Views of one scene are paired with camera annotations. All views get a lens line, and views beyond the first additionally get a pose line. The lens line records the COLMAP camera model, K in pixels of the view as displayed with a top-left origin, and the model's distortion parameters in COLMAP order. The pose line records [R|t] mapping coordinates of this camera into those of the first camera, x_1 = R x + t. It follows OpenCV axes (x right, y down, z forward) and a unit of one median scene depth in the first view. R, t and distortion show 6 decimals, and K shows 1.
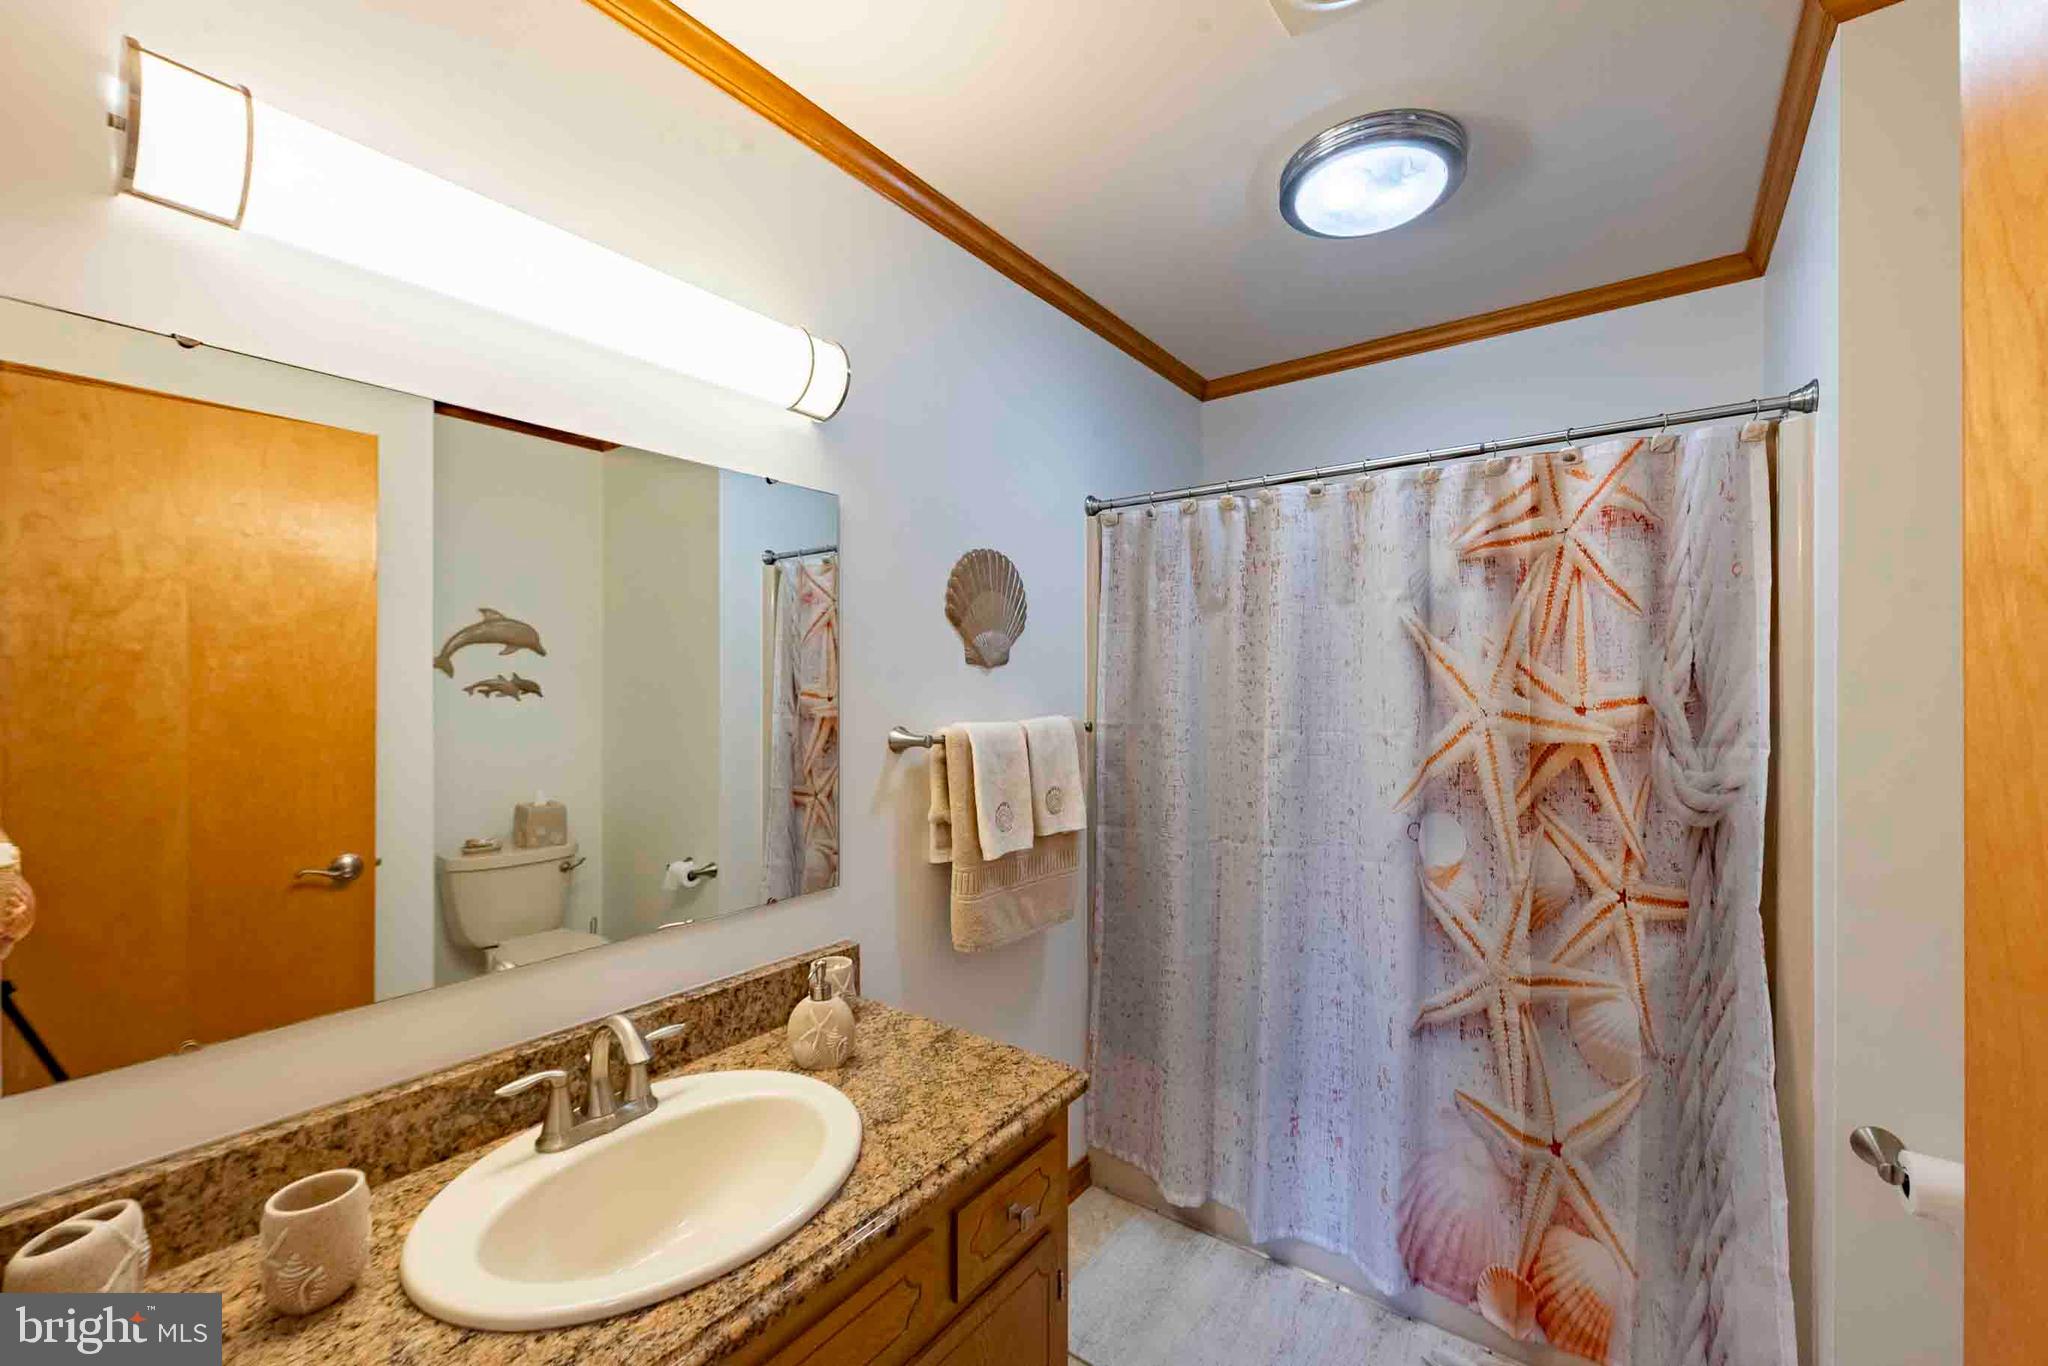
lens RADIAL K [[833.9, 0, 1050.8], [0, 833.9, 691.3], [0, 0, 1]] dist [0.000459, -0.000065]
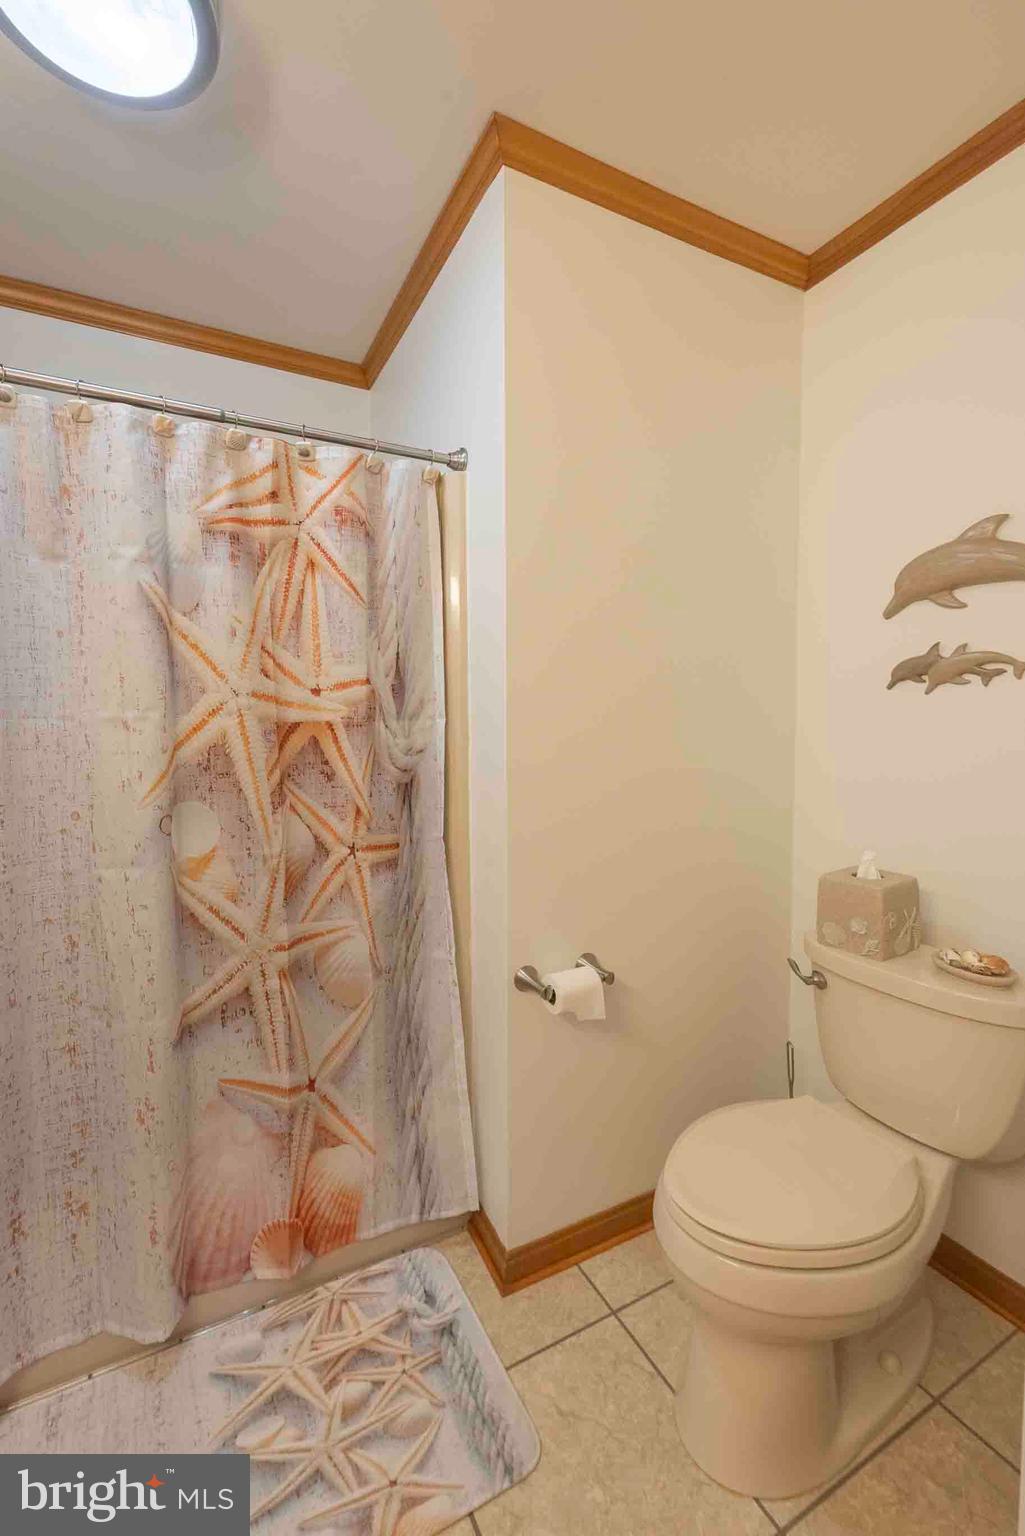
lens RADIAL K [[614.5, 0, 503.5], [0, 614.5, 754.0], [0, 0, 1]] dist [0.000300, -0.000579]
pose [[0.449088, -0.055062, 0.891789, 0.013336], [0.009526, 0.998338, 0.056844, 0.061666], [-0.893437, -0.017033, 0.448866, 0.407410]]
